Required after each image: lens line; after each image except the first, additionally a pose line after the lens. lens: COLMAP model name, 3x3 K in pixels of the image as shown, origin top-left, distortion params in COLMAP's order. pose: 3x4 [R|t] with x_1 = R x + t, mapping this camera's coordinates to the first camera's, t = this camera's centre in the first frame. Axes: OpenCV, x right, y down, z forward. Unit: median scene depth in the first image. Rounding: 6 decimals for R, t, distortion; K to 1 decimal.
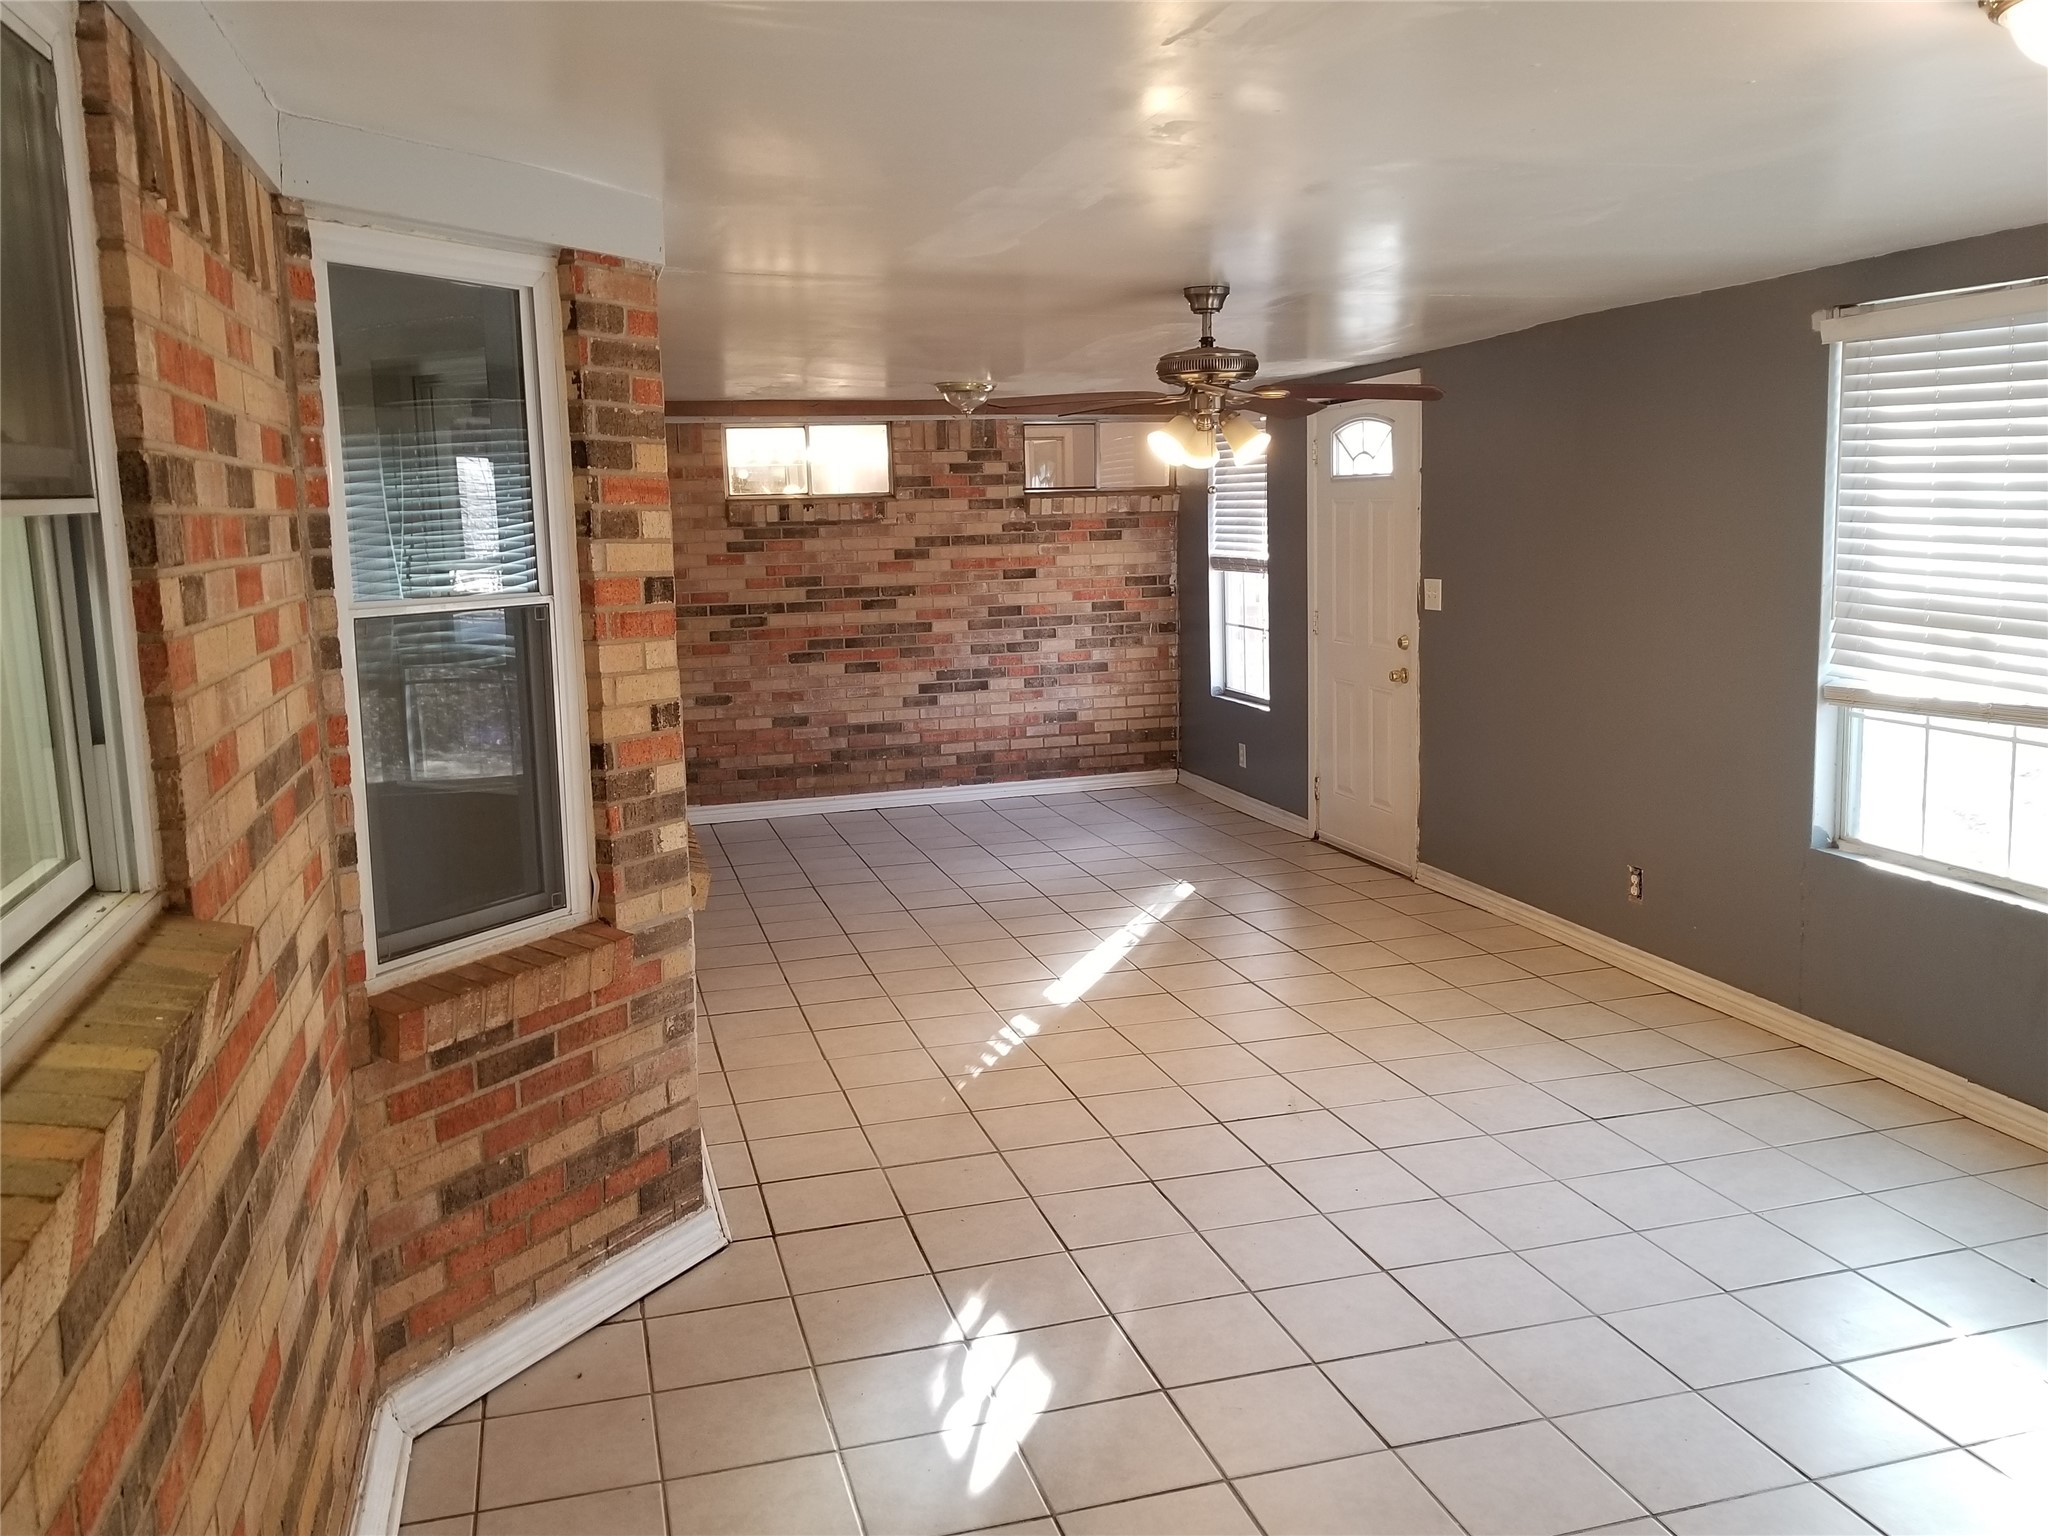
lens RADIAL K [[1667.0, 0, 1026.0], [0, 1667.0, 742.4], [0, 0, 1]] dist [0.131317, -0.227817]
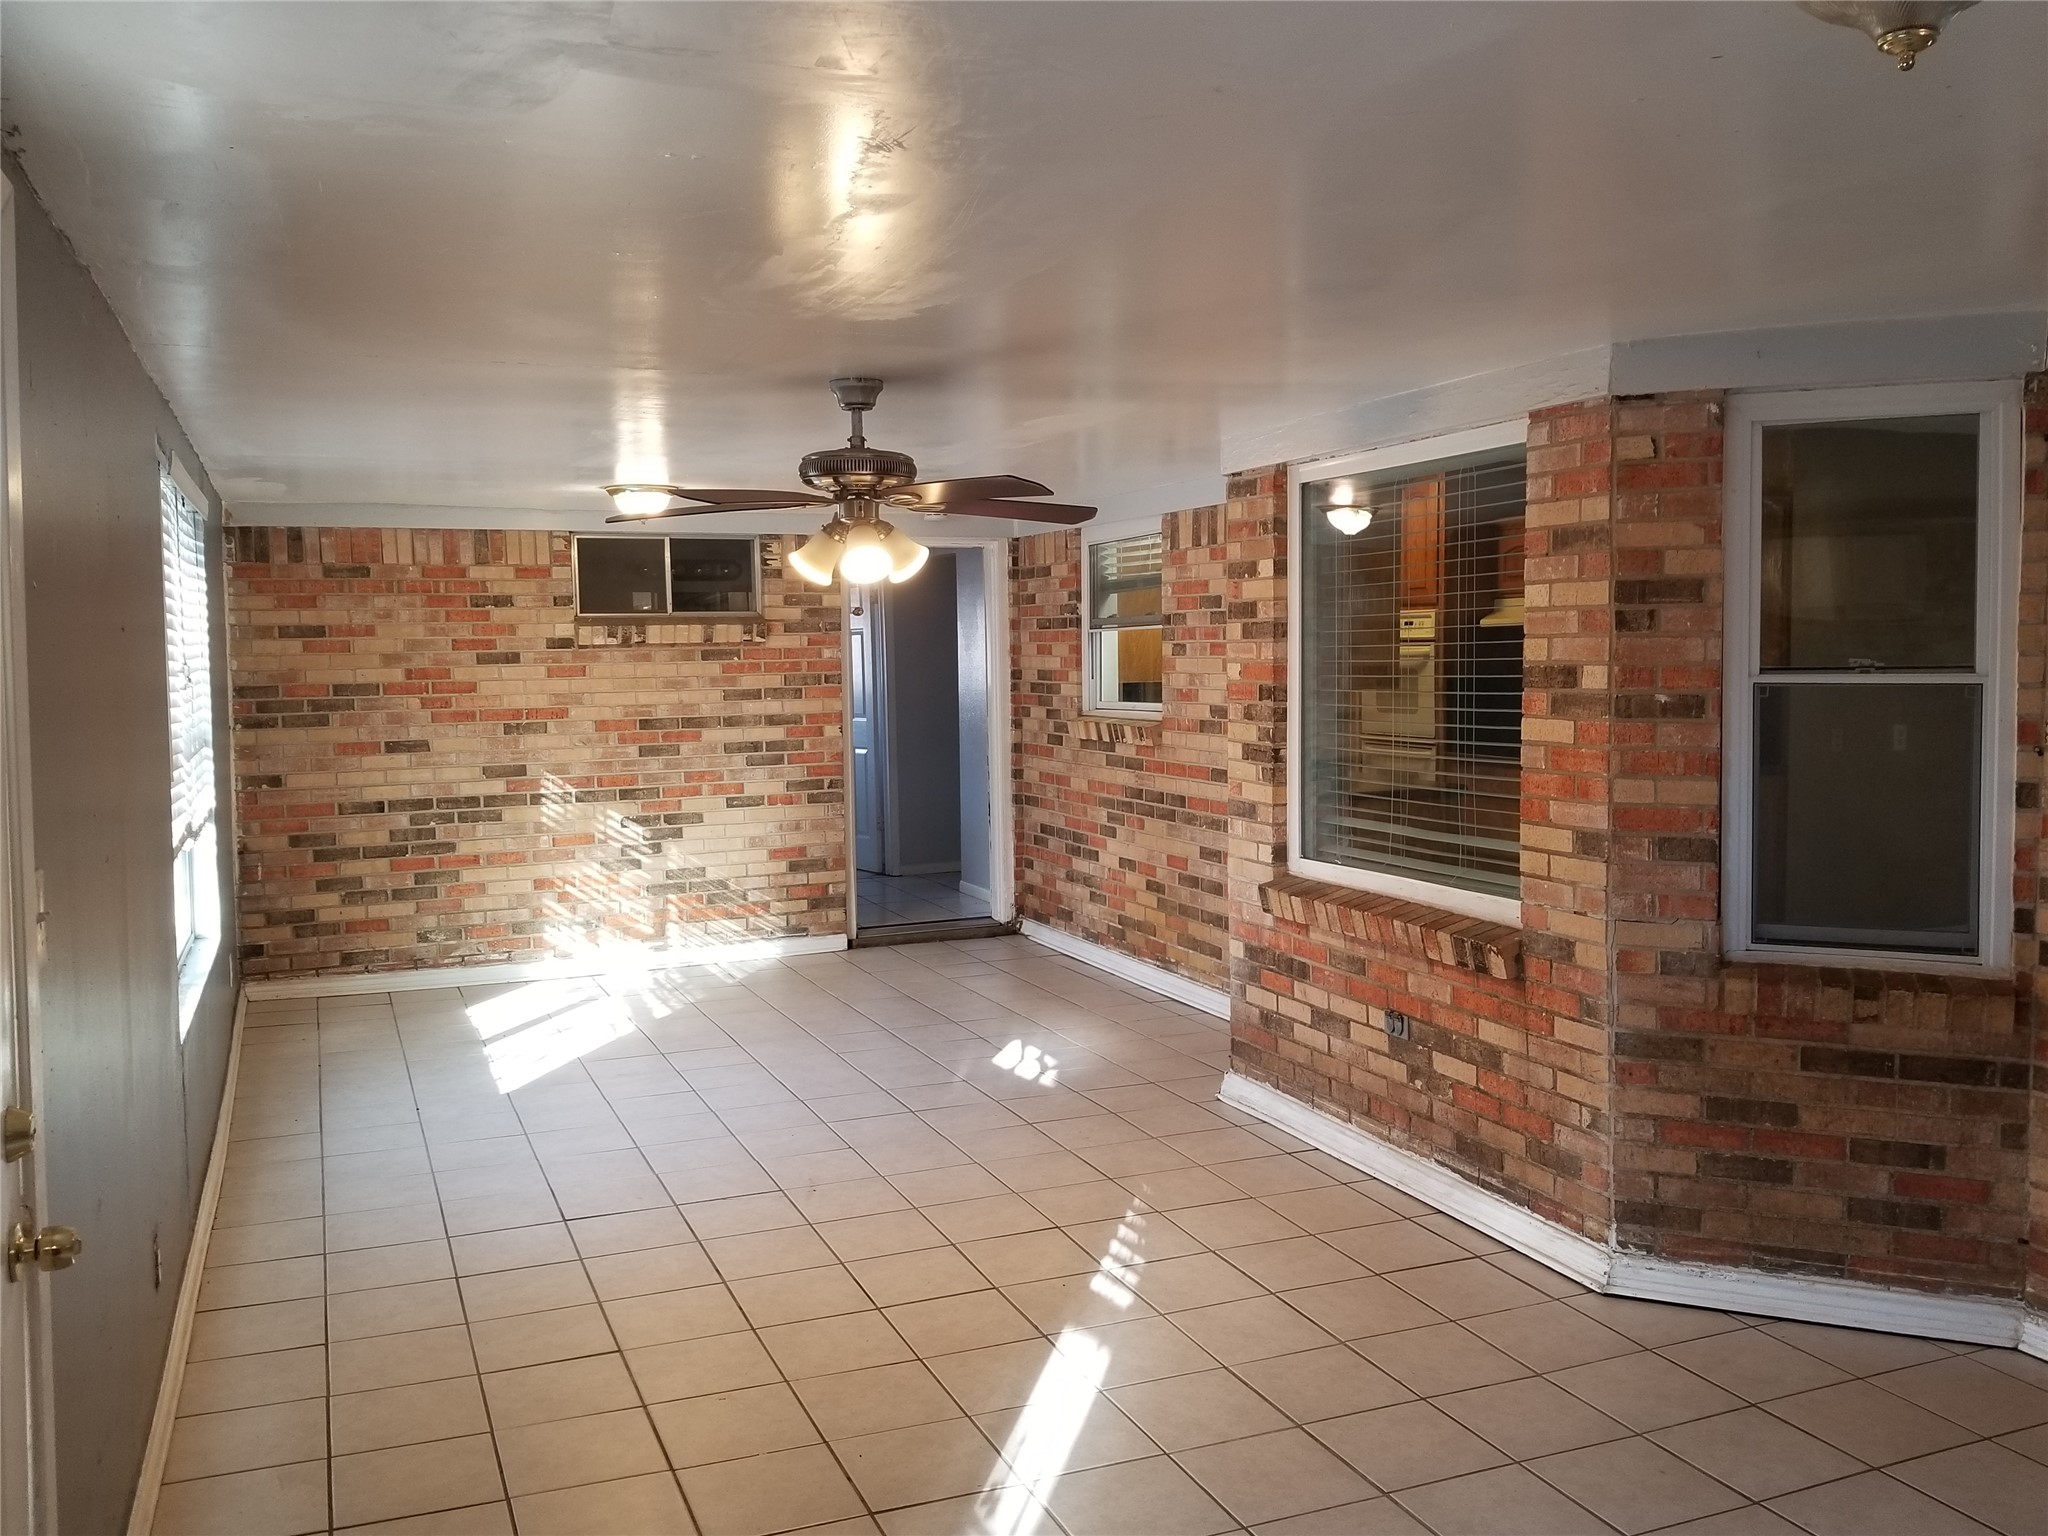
lens RADIAL K [[1667.0, 0, 1026.0], [0, 1667.0, 742.4], [0, 0, 1]] dist [0.131317, -0.227817]
pose [[-0.990812, 0.045564, -0.127337, 0.131046], [0.019268, 0.979491, 0.200563, -0.244238], [0.133864, 0.196267, -0.971370, 1.779341]]
